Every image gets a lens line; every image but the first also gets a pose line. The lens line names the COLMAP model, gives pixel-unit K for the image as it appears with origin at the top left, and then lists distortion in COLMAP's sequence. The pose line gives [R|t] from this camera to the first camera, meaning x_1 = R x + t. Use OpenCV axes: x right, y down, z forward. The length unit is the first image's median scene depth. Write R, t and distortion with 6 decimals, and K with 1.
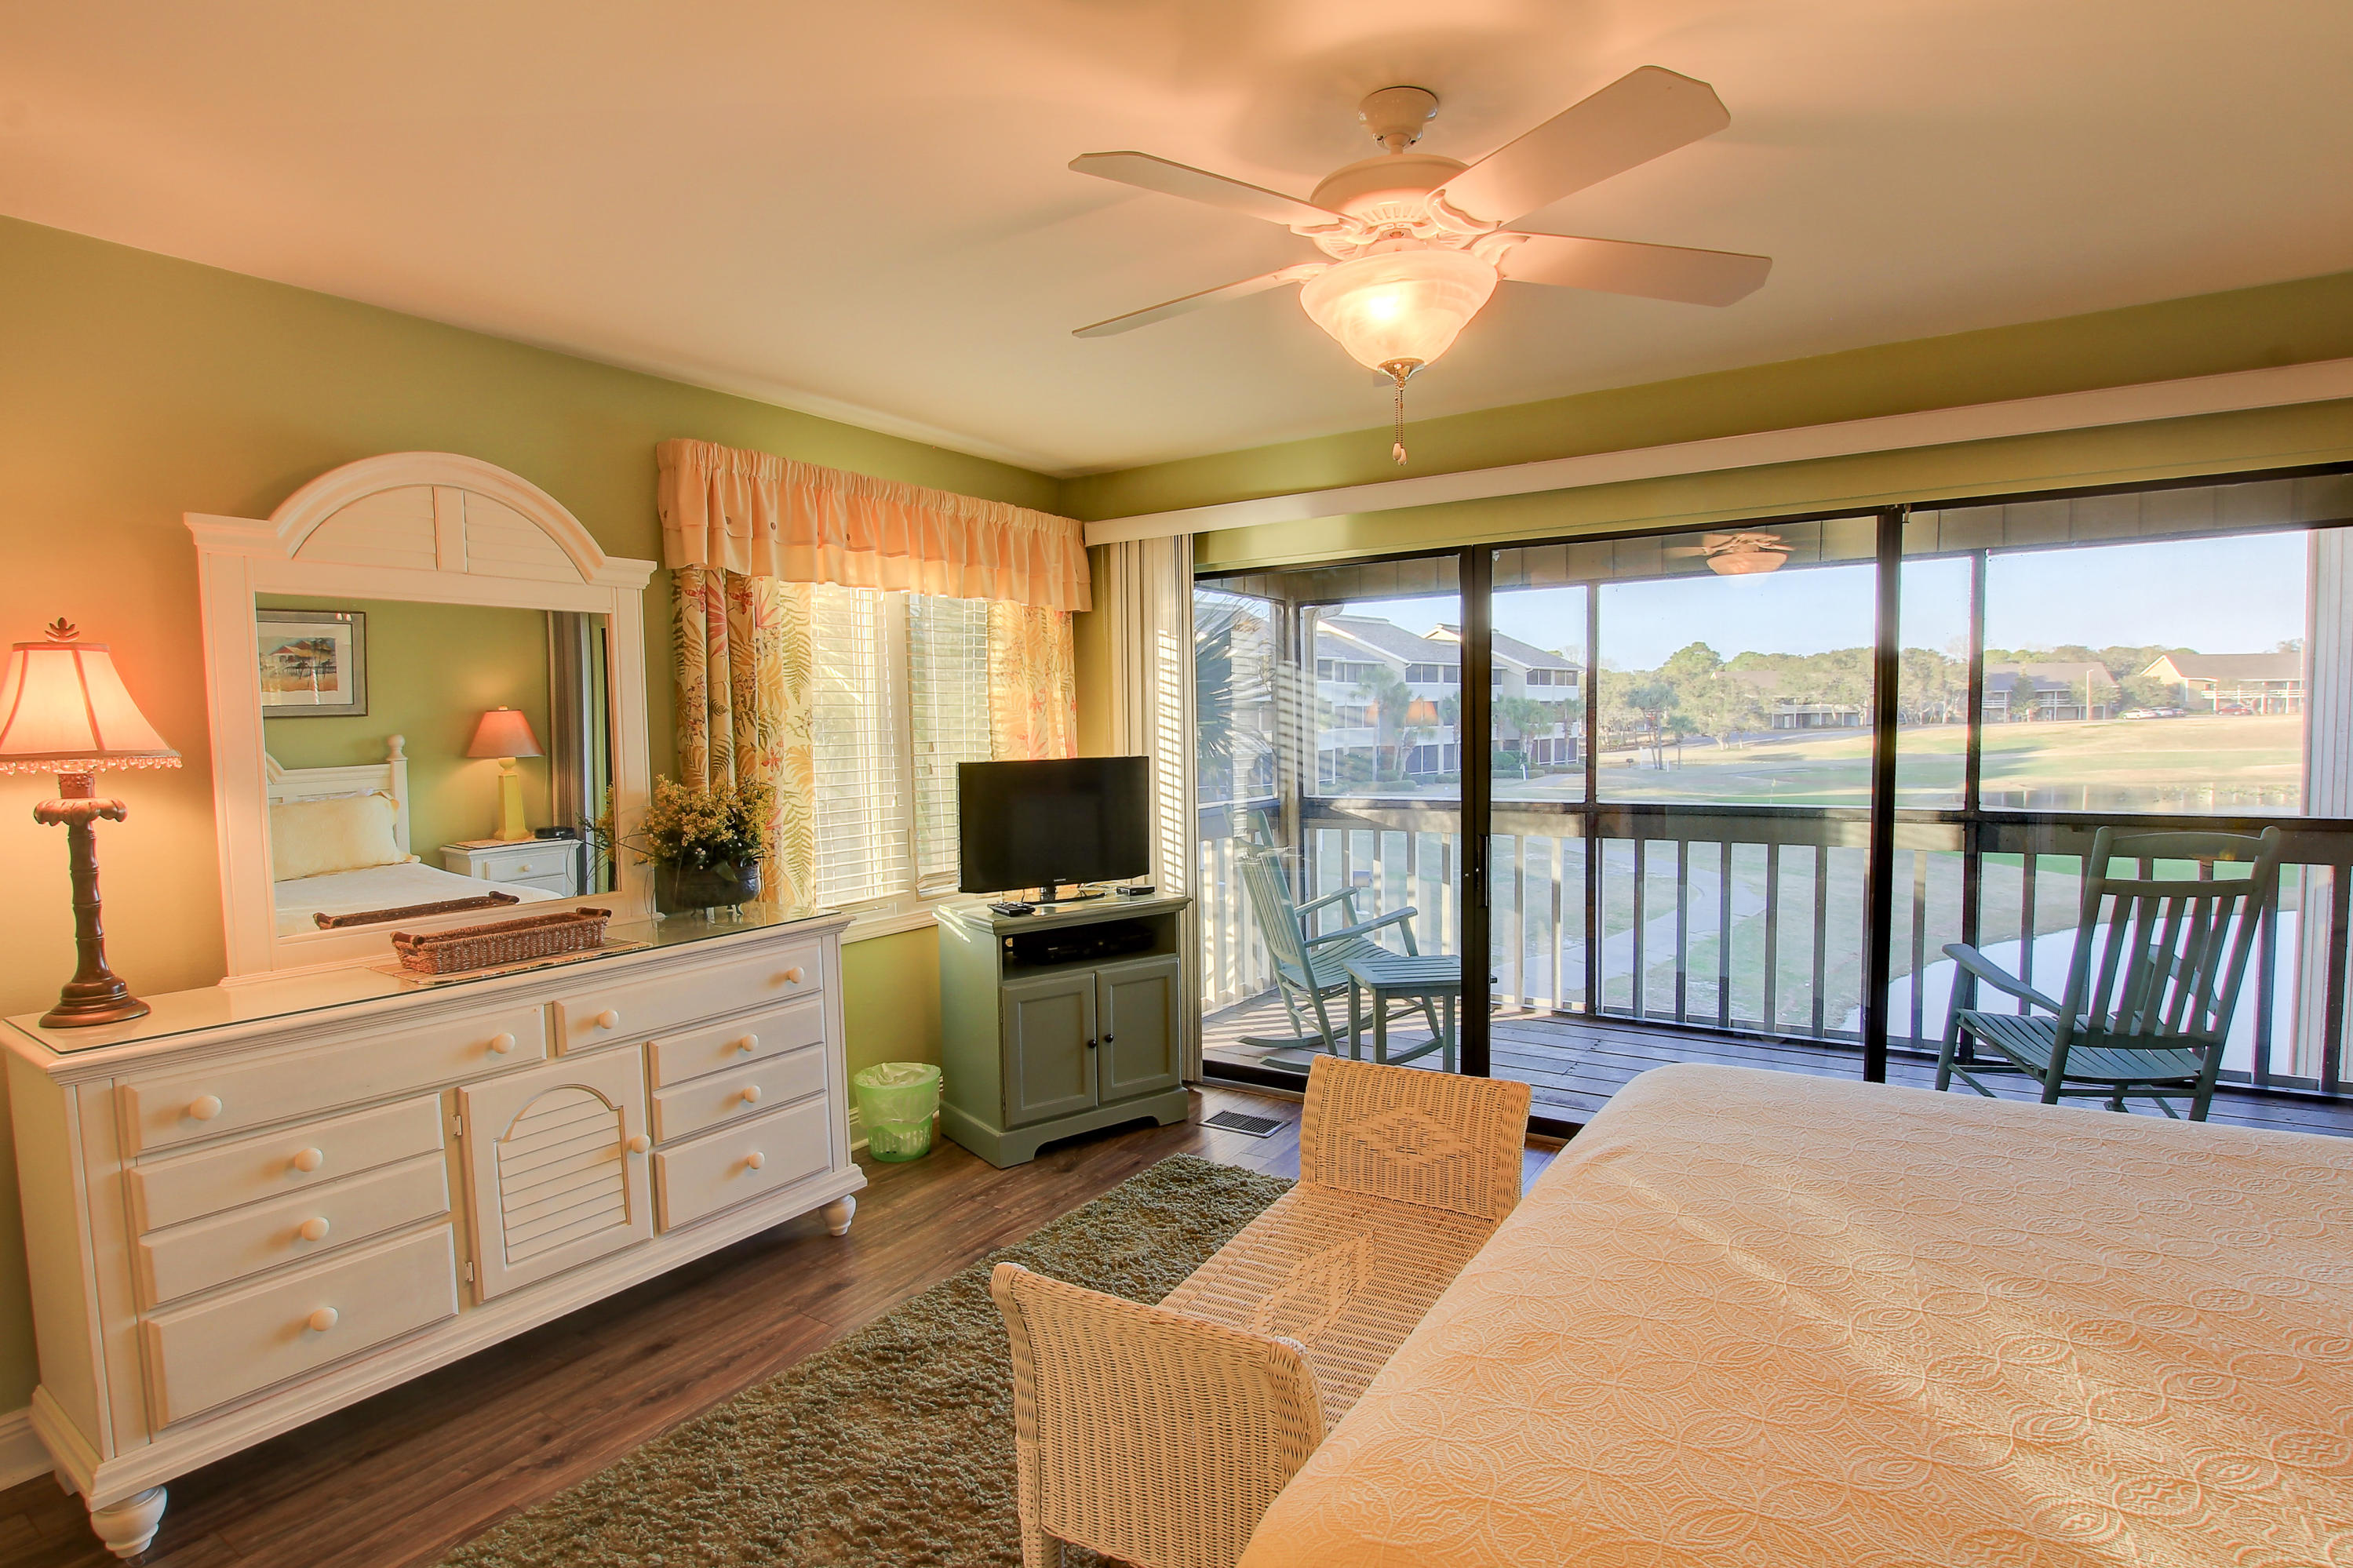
lens RADIAL K [[1160.0, 0, 1192.4], [0, 1160.0, 798.2], [0, 0, 1]] dist [-0.029095, 0.000131]
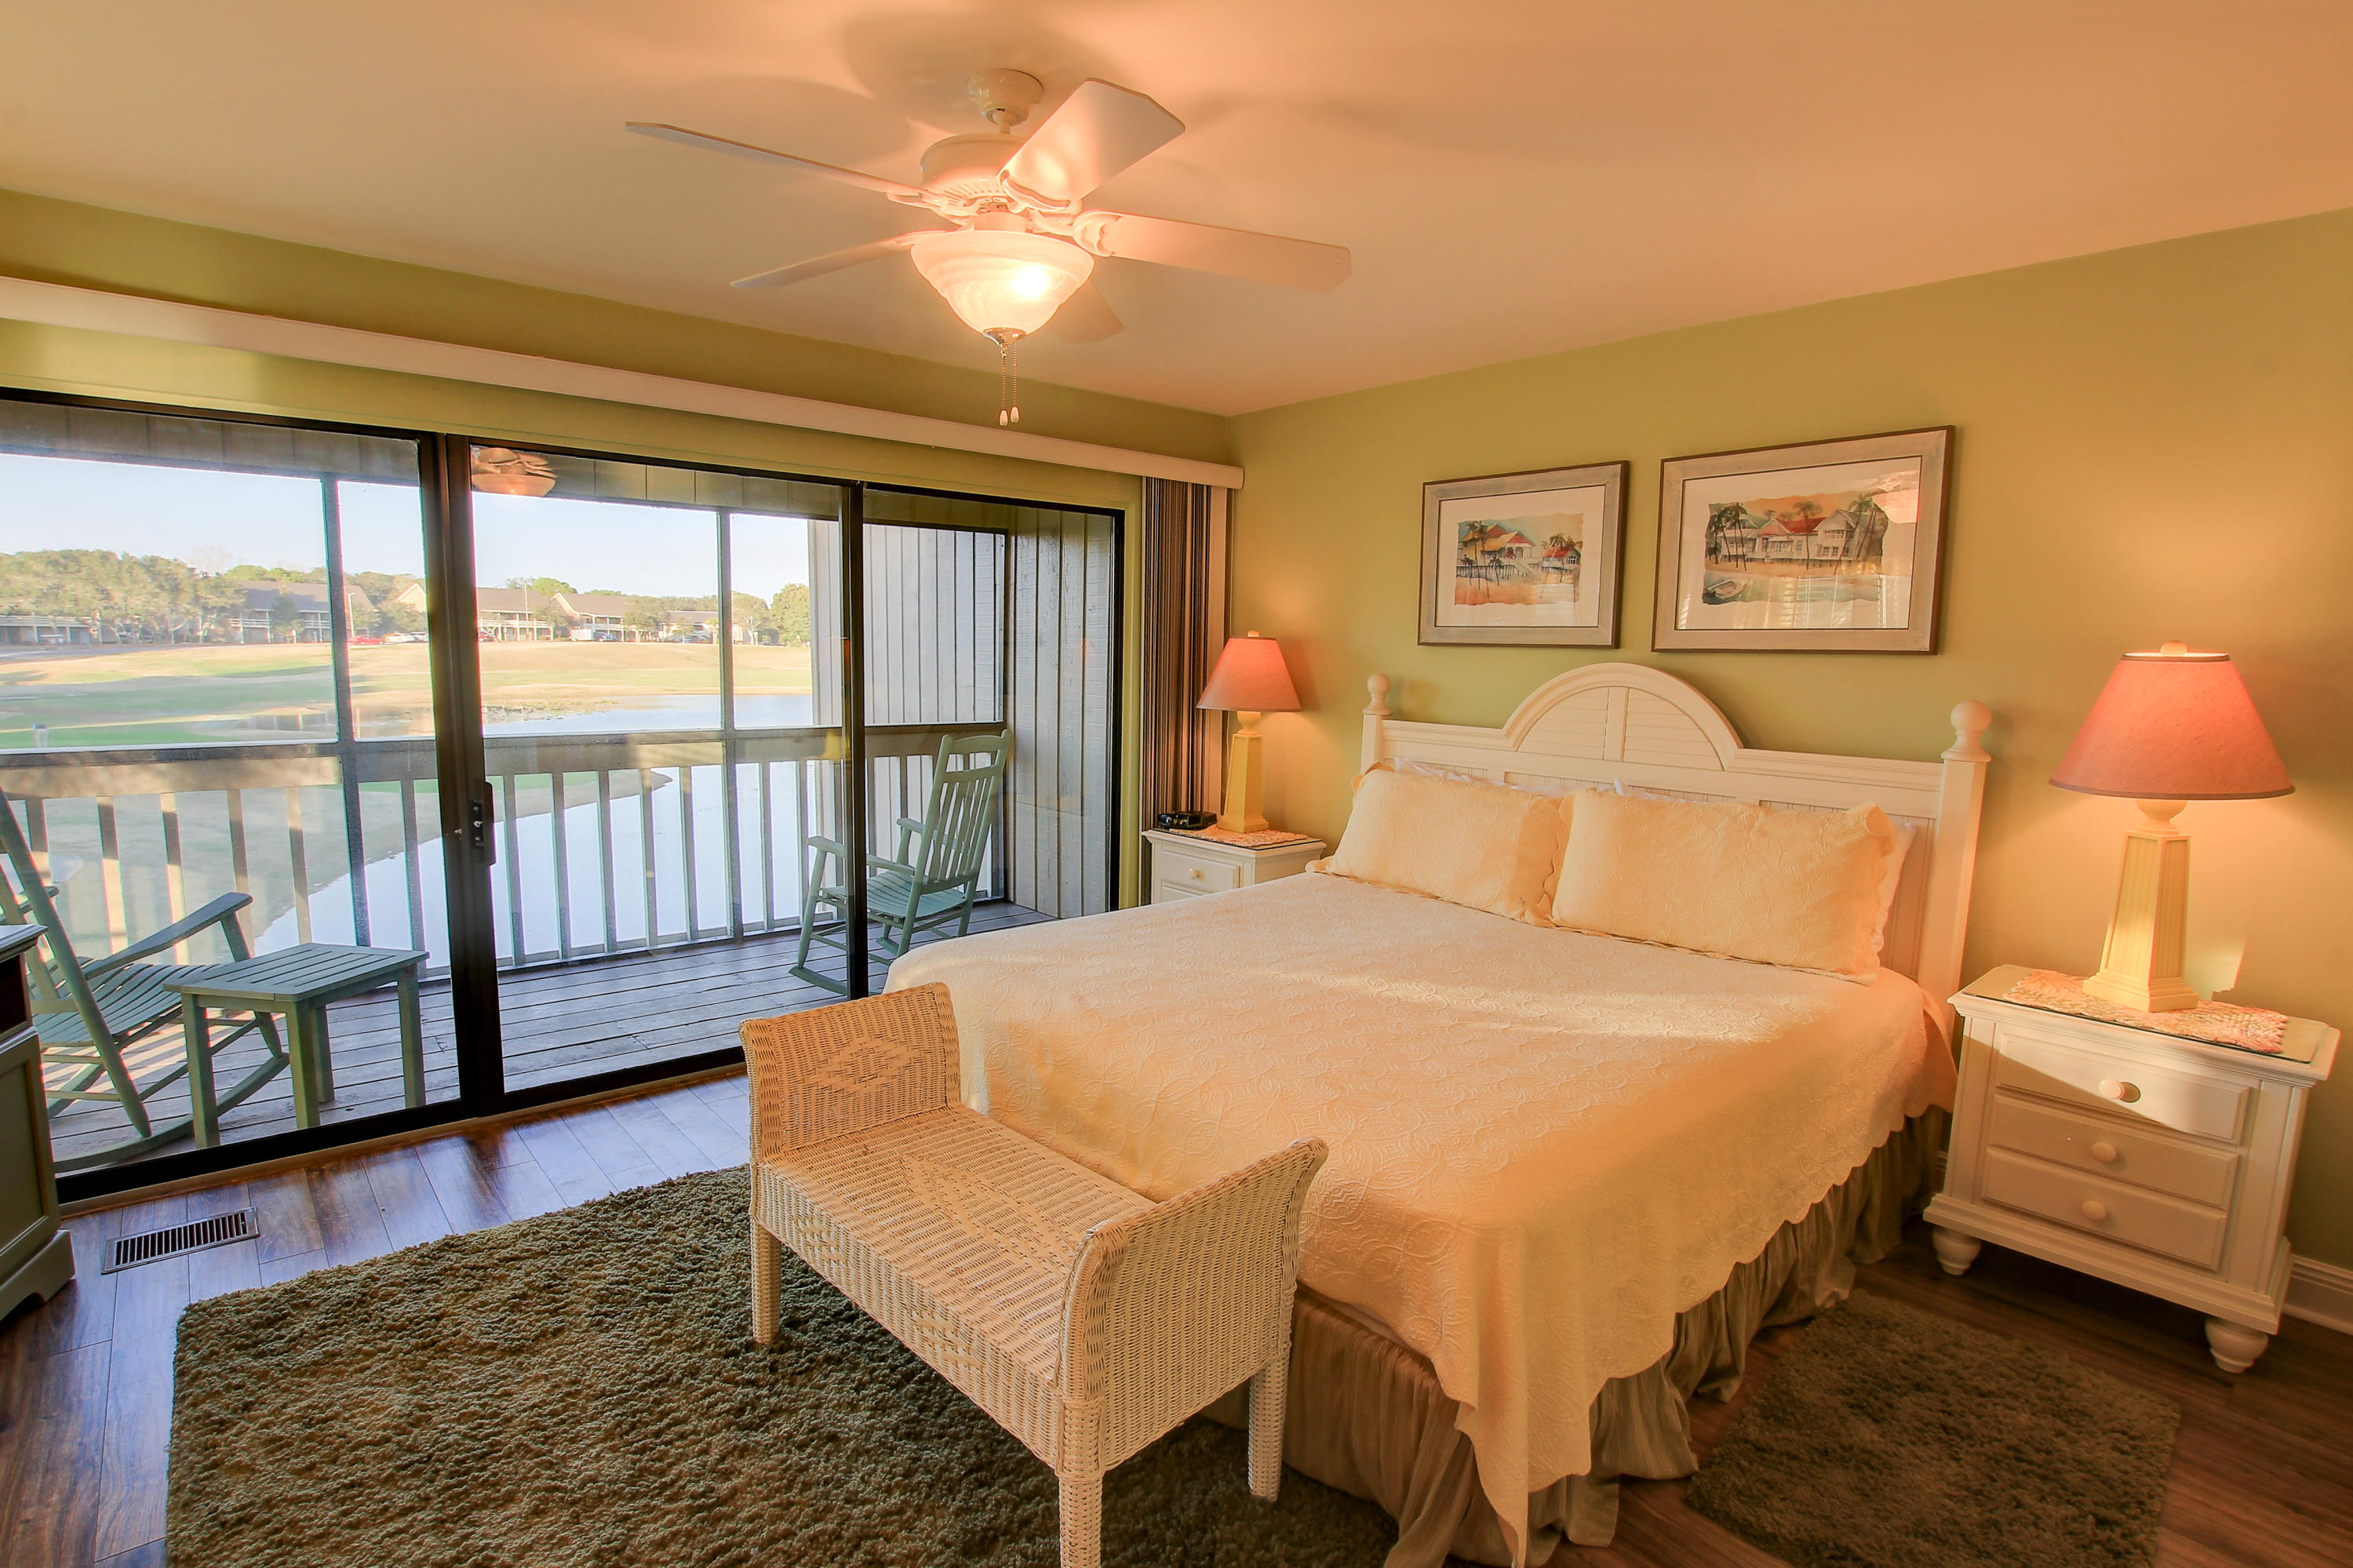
lens RADIAL K [[1160.0, 0, 1192.4], [0, 1160.0, 798.2], [0, 0, 1]] dist [-0.029095, 0.000131]
pose [[0.259517, -0.099646, 0.960584, -0.338969], [0.033908, 0.994989, 0.094054, -0.014294], [-0.965143, 0.008163, 0.261596, 0.215255]]
